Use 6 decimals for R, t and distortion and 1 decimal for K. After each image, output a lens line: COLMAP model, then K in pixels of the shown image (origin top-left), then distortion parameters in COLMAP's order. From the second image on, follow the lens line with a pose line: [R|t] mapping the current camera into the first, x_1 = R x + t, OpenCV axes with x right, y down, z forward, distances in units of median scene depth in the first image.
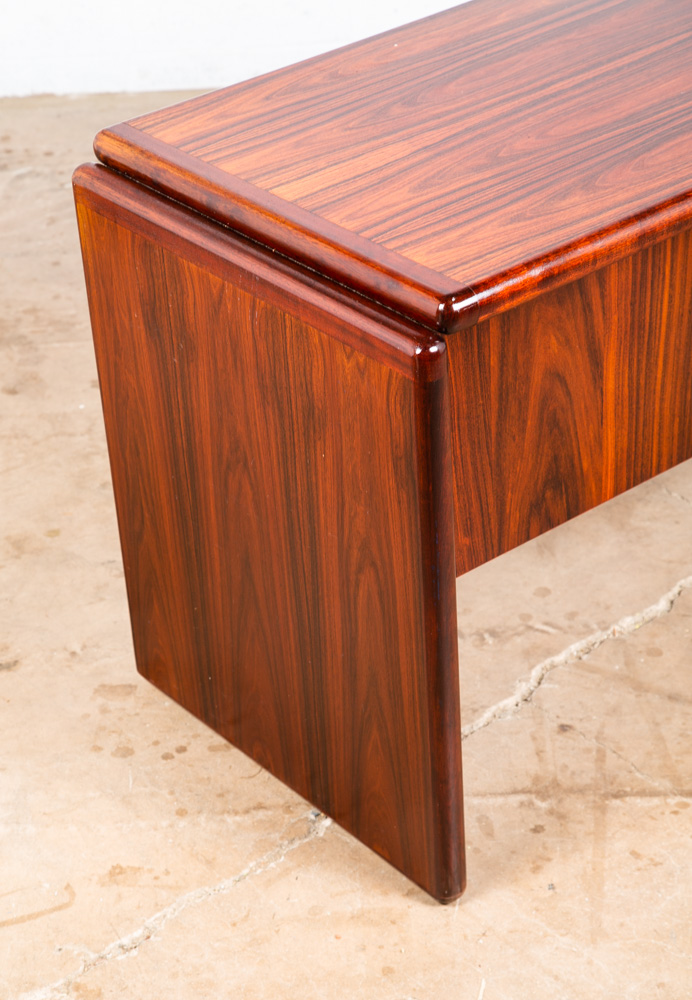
lens RADIAL K [[2204.5, 0, 321.8], [0, 2204.5, 545.9], [0, 0, 1]] dist [0.317699, -0.014144]
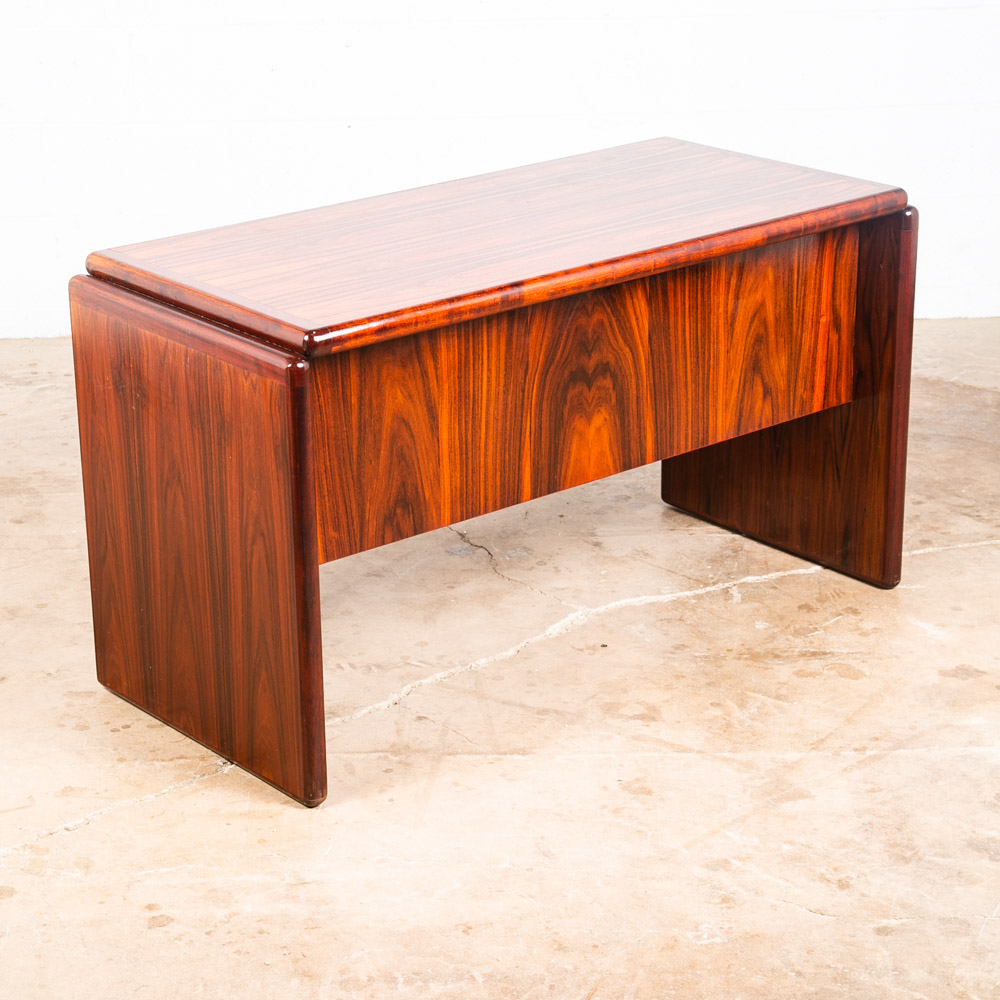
lens RADIAL K [[2517.9, 0, 500.0], [0, 2517.9, 500.0], [0, 0, 1]] dist [0.140318, 0.189189]
pose [[0.998652, 0.037355, 0.036031, 0.108636], [-0.028712, 0.975966, -0.216023, 0.308831], [-0.043235, 0.214698, 0.975723, -0.544441]]
